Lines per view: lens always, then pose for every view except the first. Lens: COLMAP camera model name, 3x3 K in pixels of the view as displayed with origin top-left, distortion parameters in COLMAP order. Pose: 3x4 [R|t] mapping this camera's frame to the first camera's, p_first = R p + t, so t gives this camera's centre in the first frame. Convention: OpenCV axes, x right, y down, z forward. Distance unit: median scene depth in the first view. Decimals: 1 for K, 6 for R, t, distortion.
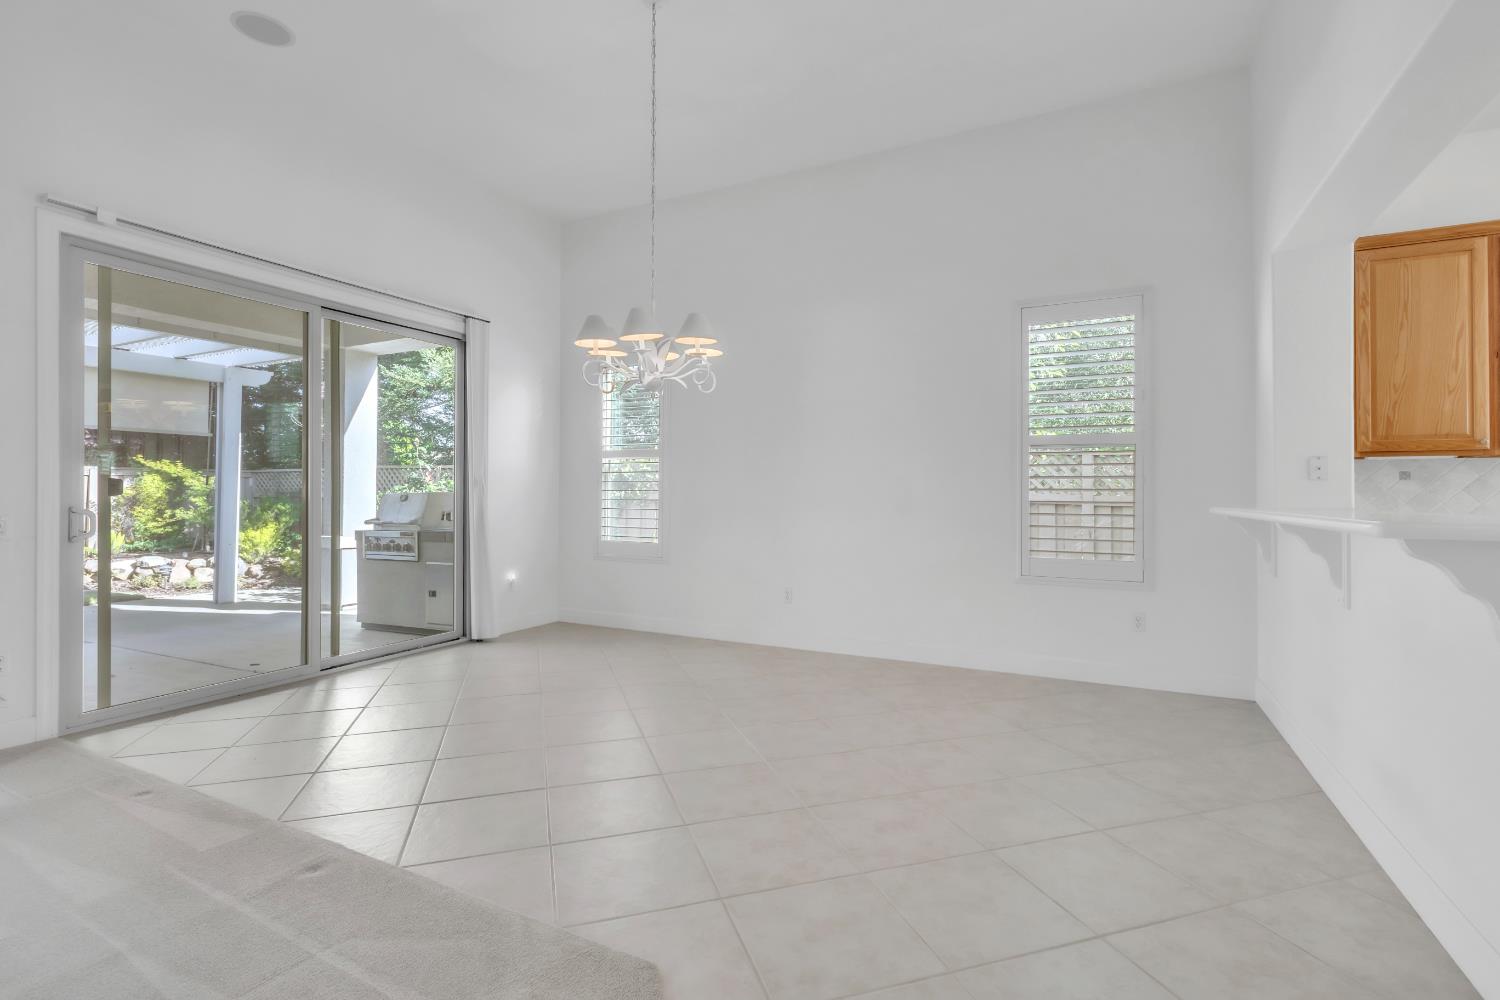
lens RADIAL K [[666.5, 0, 751.2], [0, 666.5, 494.3], [0, 0, 1]] dist [0.001871, 0.000430]
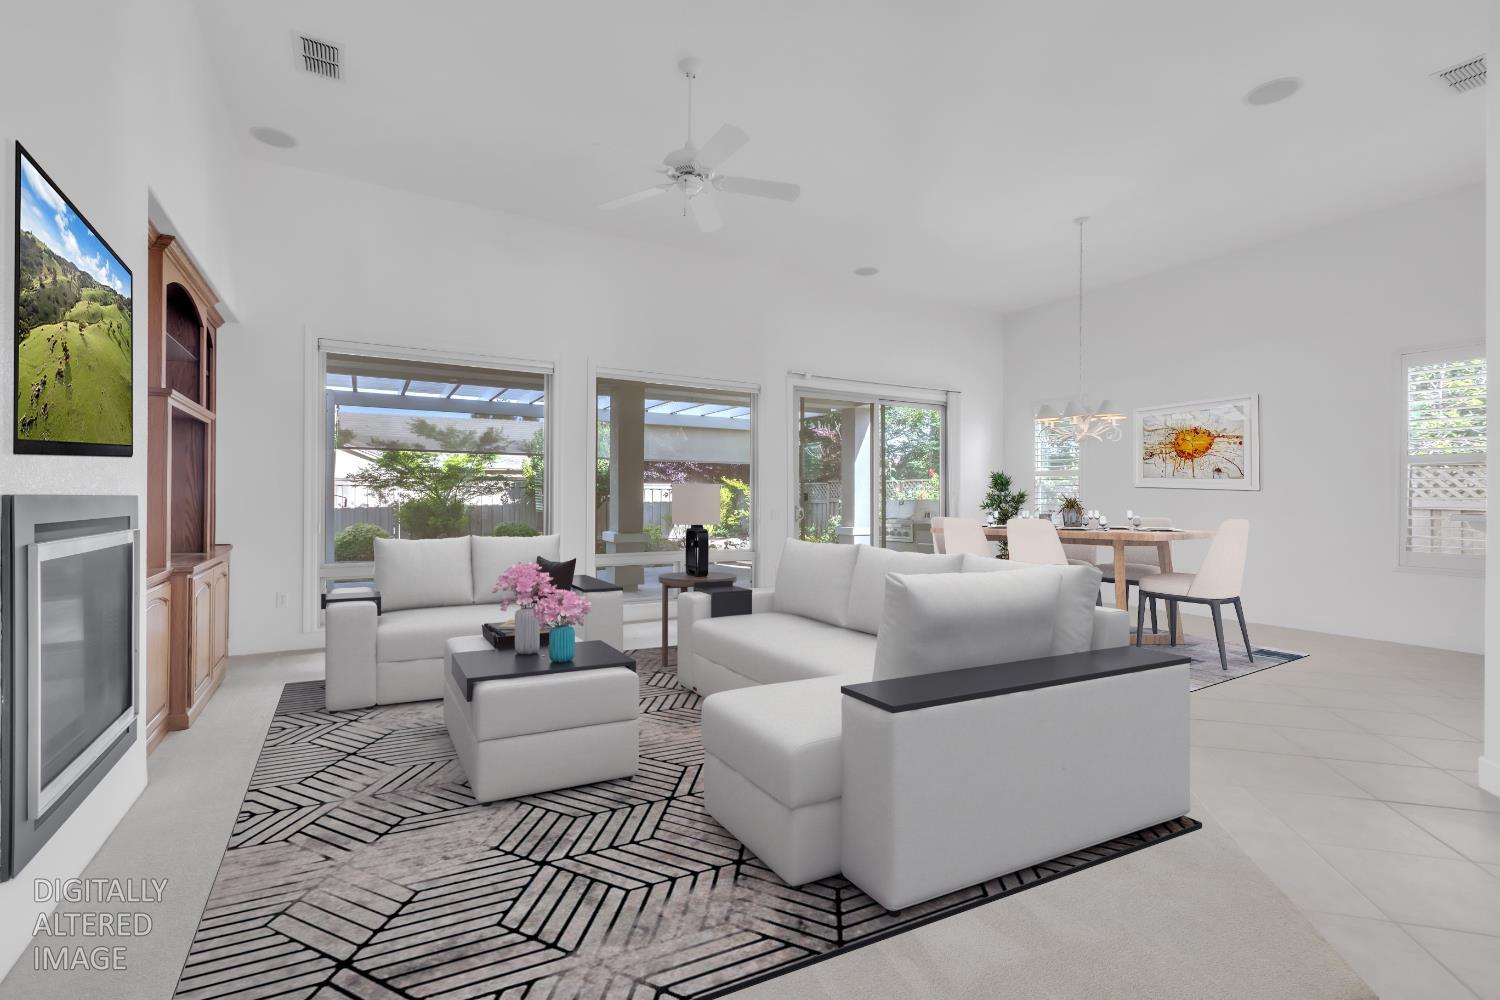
lens RADIAL K [[666.5, 0, 746.9], [0, 666.5, 492.0], [0, 0, 1]] dist [0.001871, 0.000430]
pose [[0.836255, -0.004191, -0.548324, 0.047069], [-0.003458, 0.999911, -0.012918, 0.001177], [0.548329, 0.012699, 0.836166, -0.564527]]
